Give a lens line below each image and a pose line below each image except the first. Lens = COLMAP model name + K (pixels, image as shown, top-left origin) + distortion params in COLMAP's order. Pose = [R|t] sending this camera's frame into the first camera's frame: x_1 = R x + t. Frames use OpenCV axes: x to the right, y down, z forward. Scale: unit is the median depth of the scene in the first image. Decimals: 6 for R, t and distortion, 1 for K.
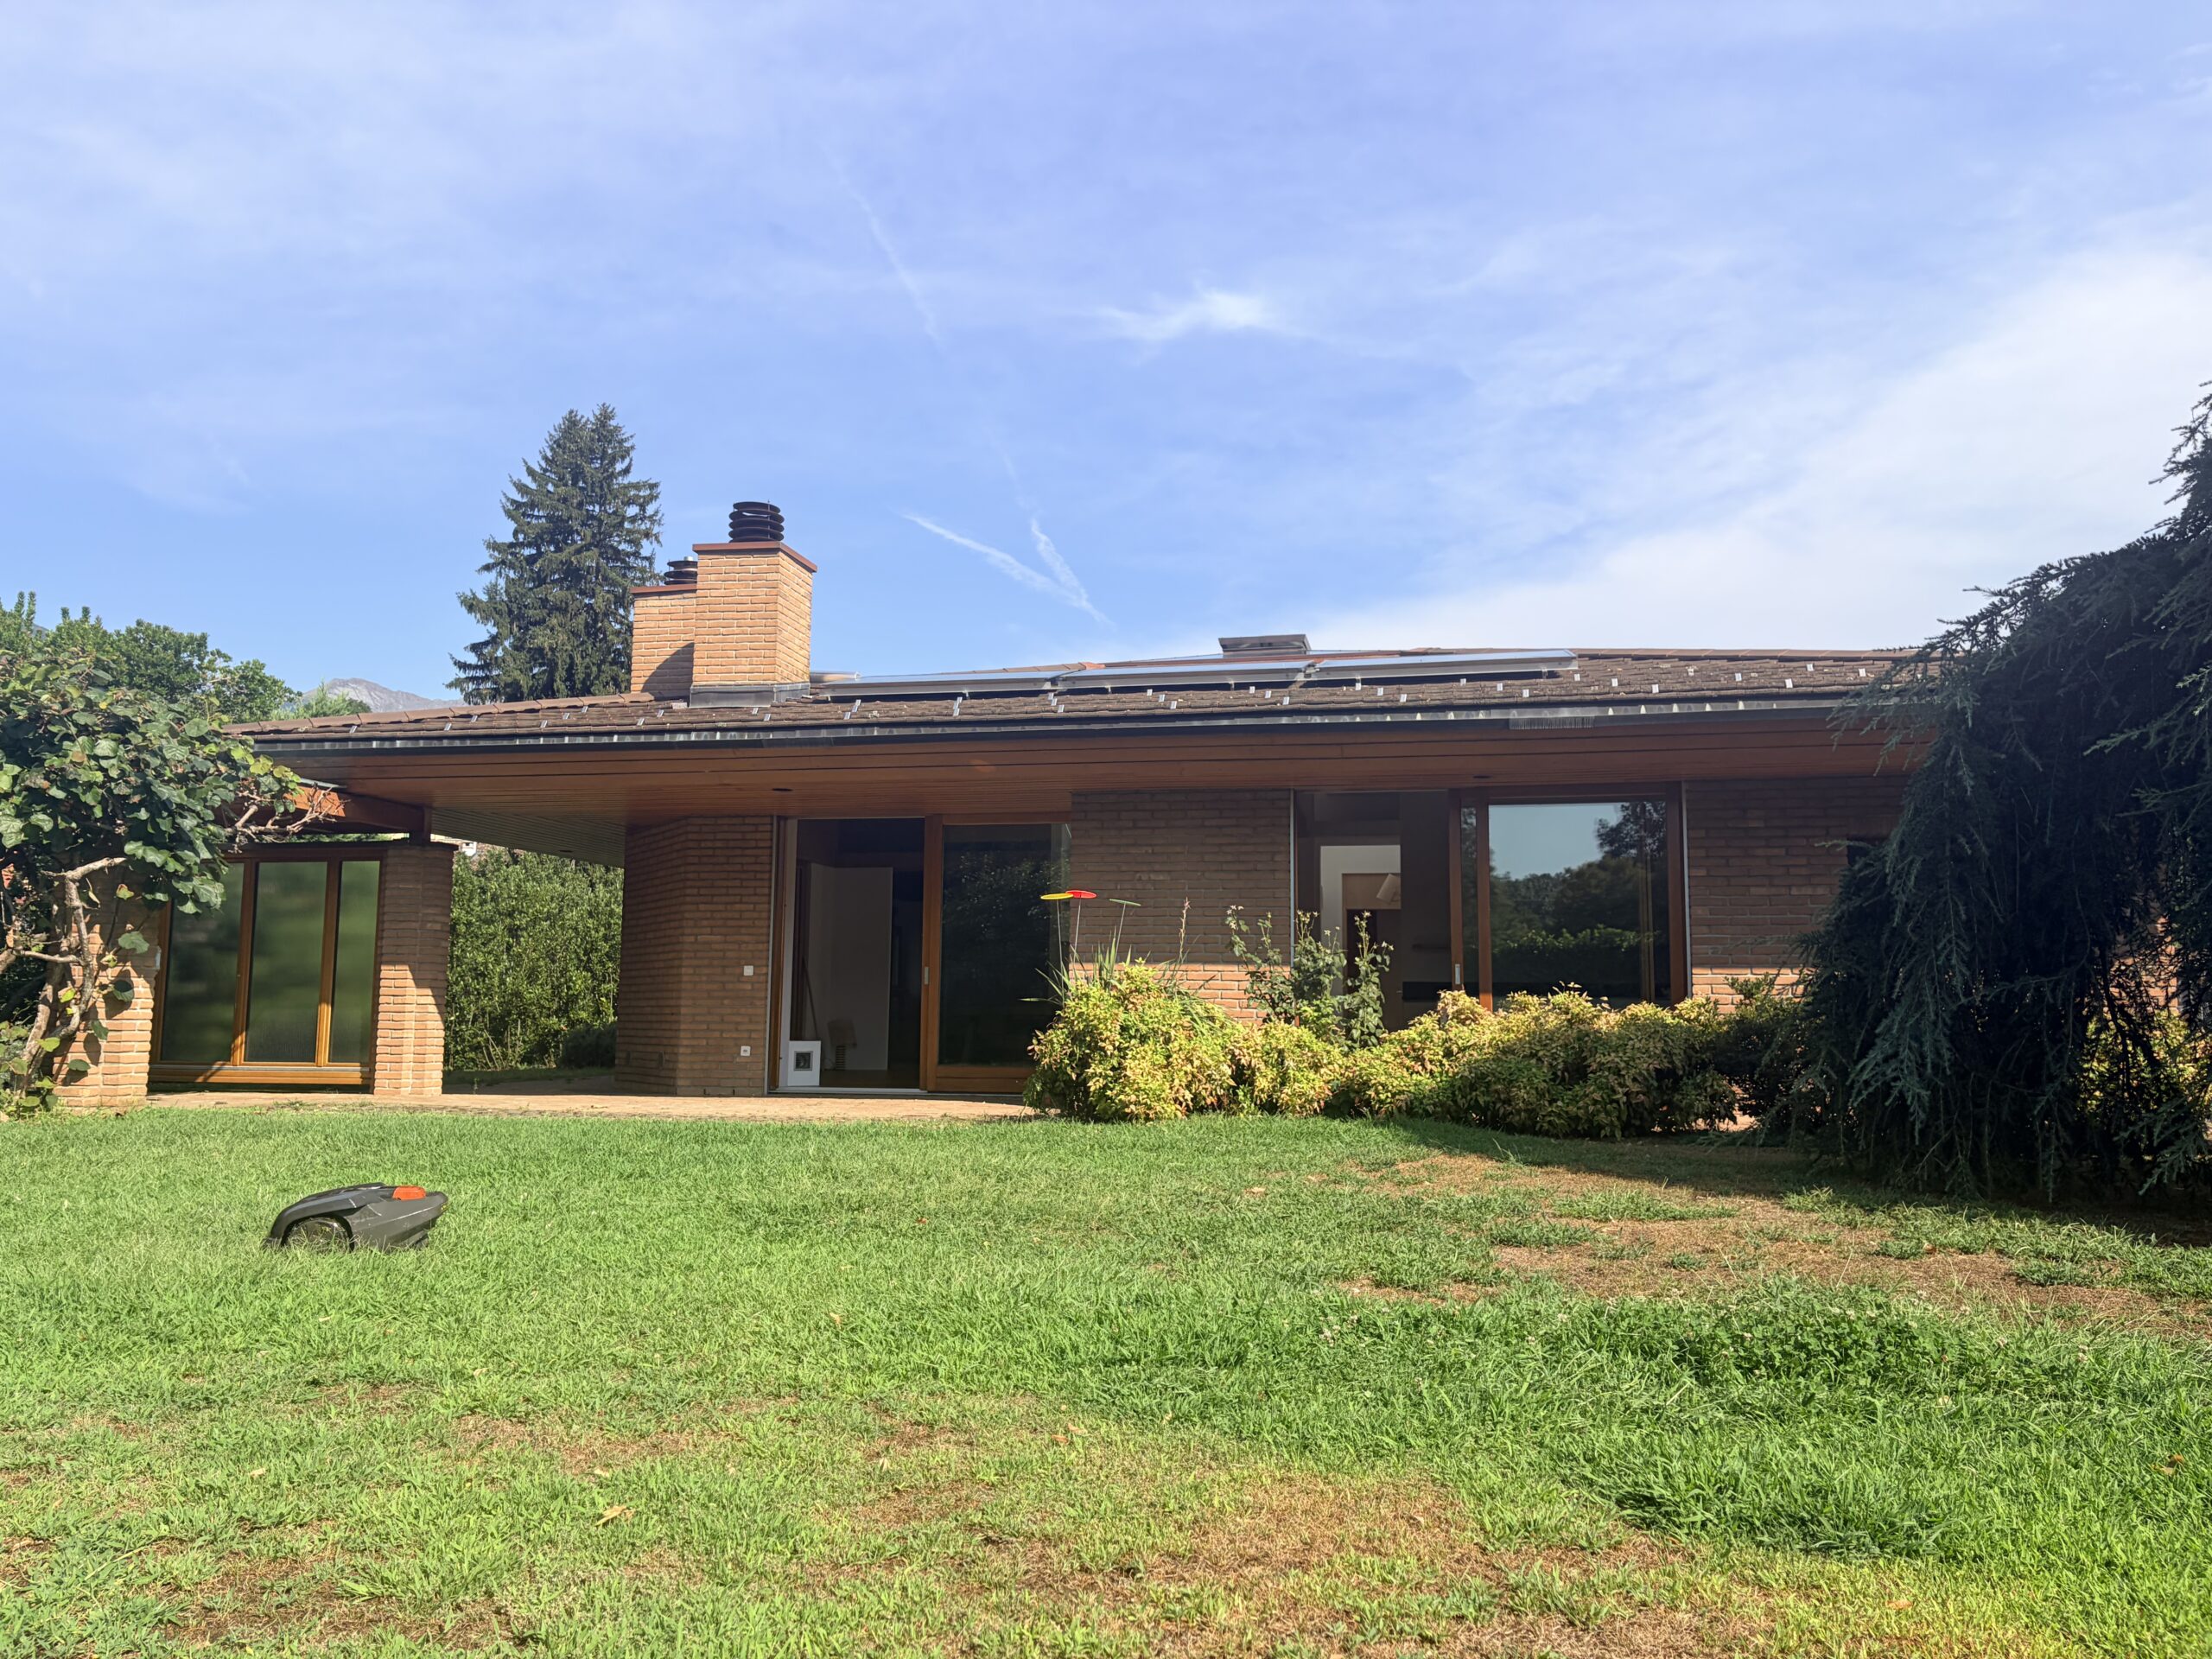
lens RADIAL K [[1663.5, 0, 1106.0], [0, 1663.5, 829.5], [0, 0, 1]] dist [0.000702, 0.024483]
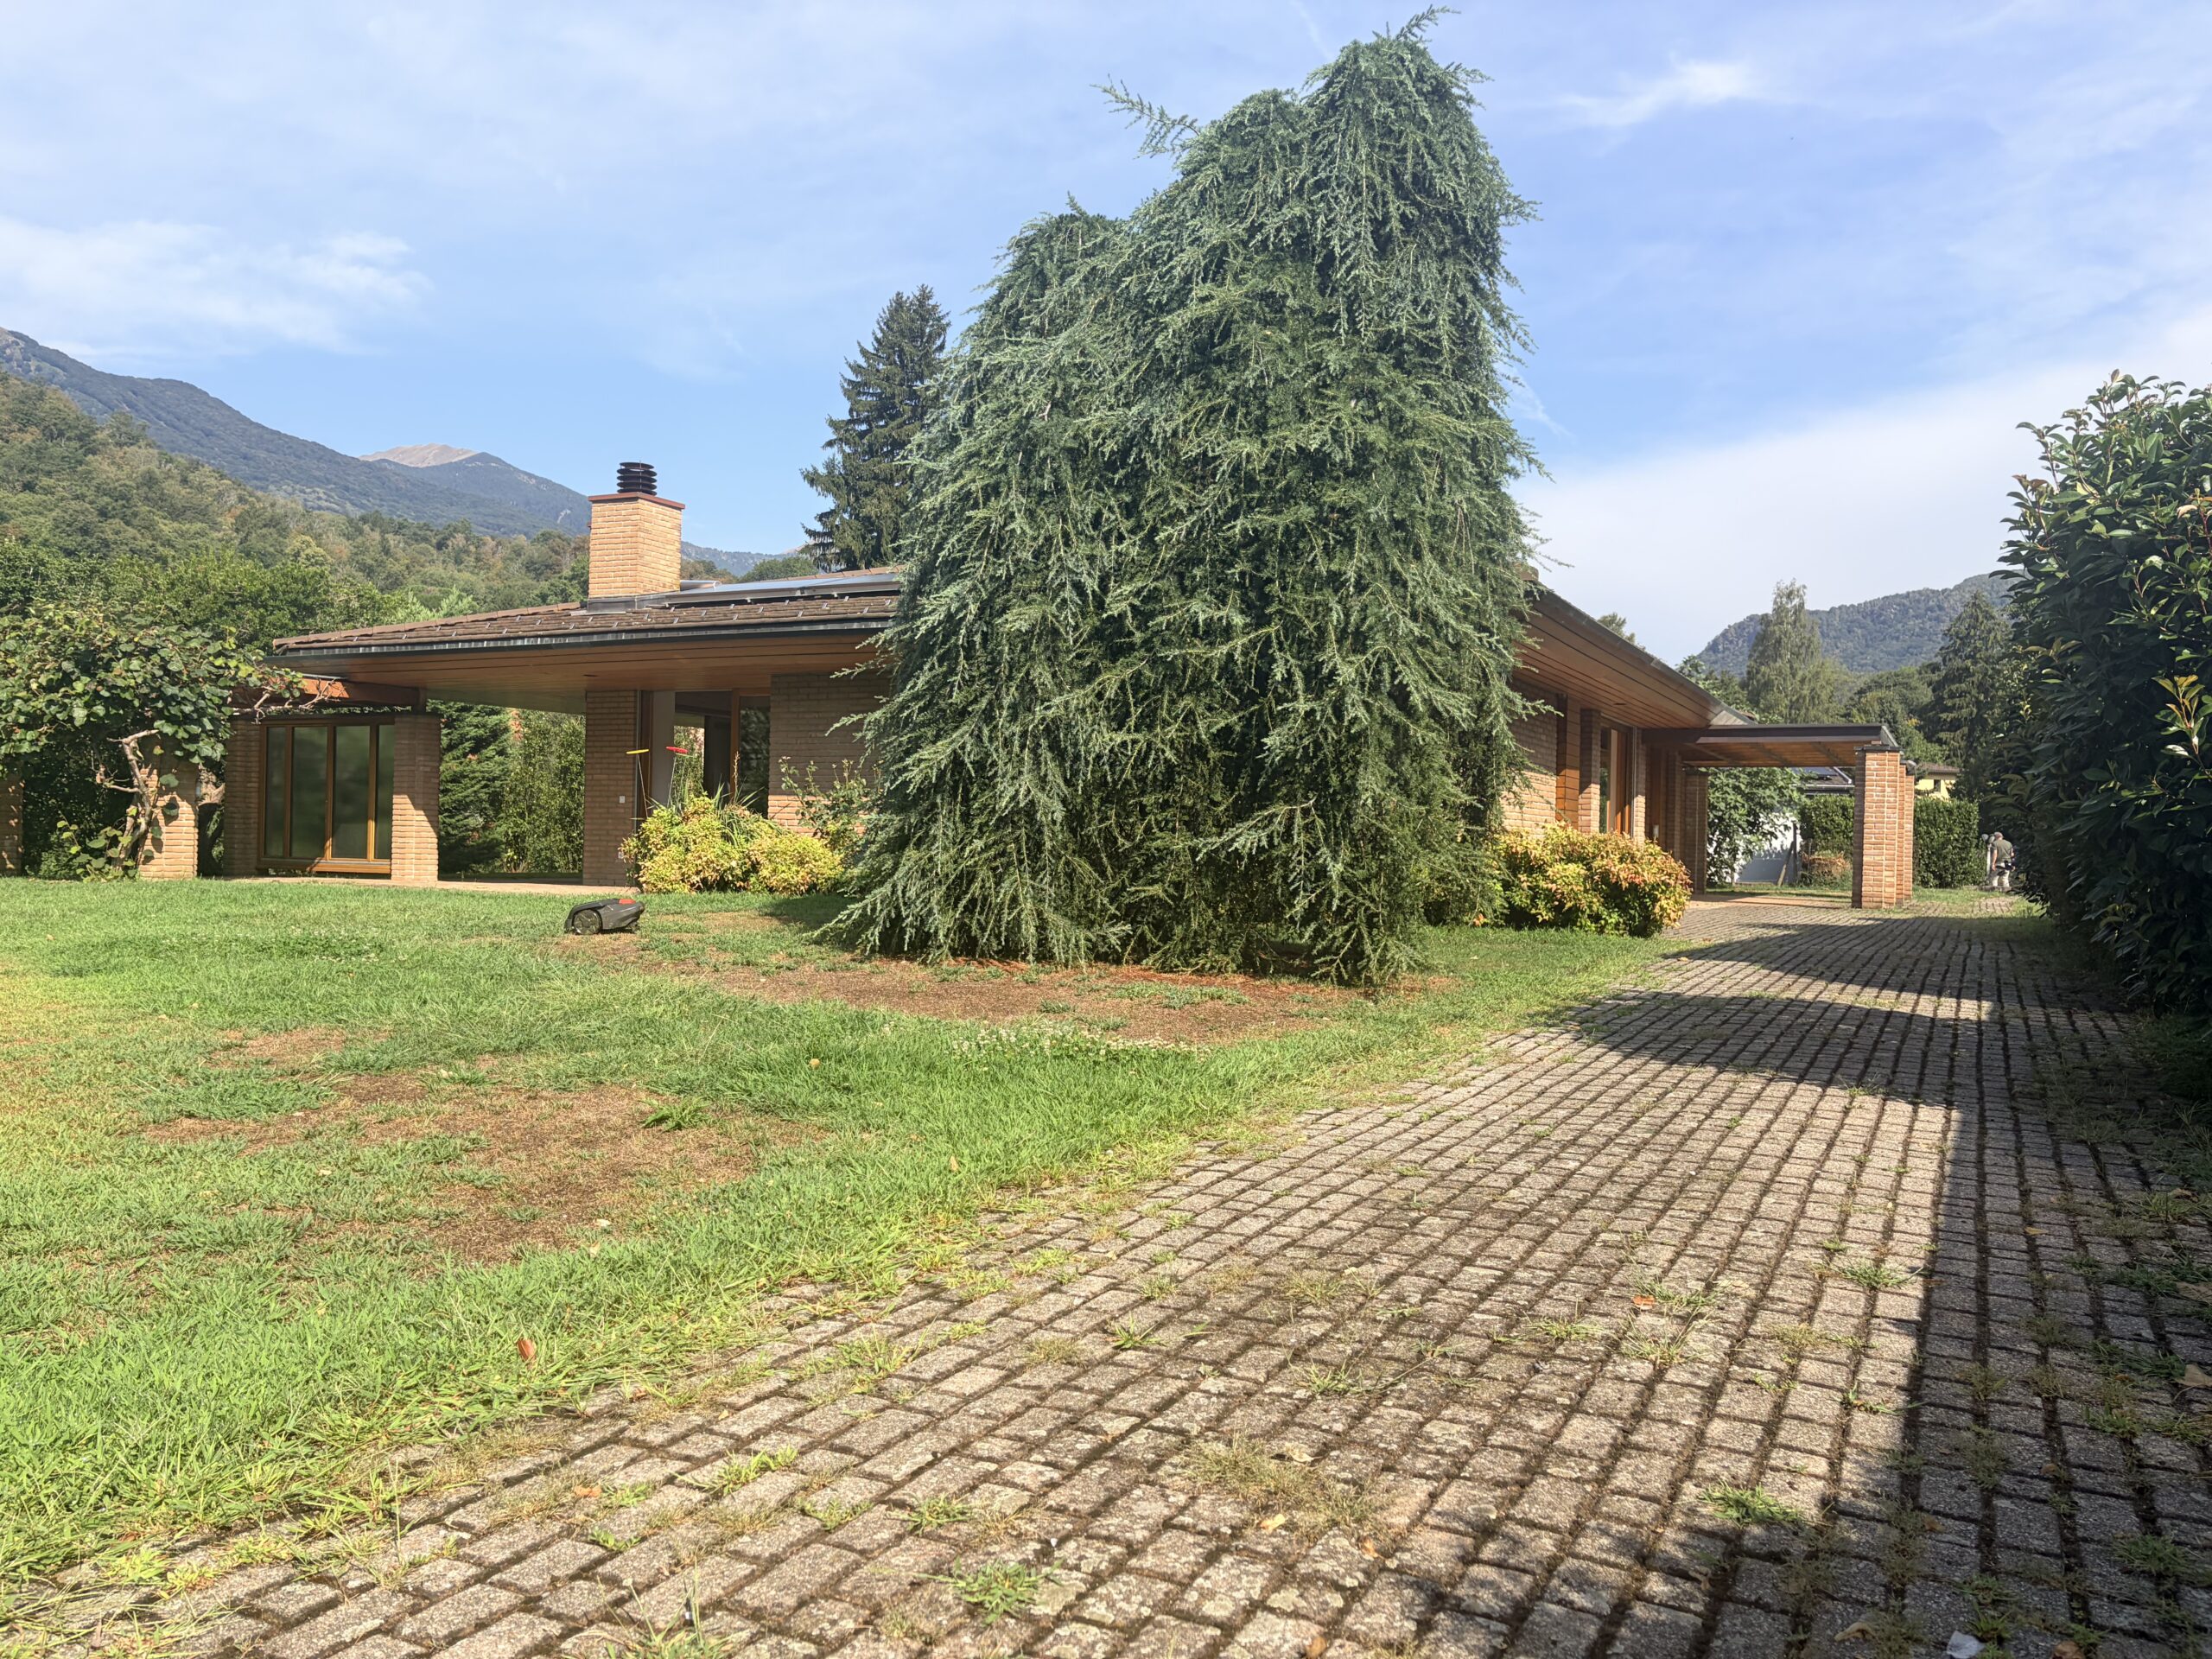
lens RADIAL K [[1663.5, 0, 1106.0], [0, 1663.5, 829.5], [0, 0, 1]] dist [0.000702, 0.024483]
pose [[0.964742, 0.007500, -0.263091, 0.579802], [0.018527, 0.995179, 0.096307, -0.020424], [0.262545, -0.097786, 0.959952, -0.277088]]
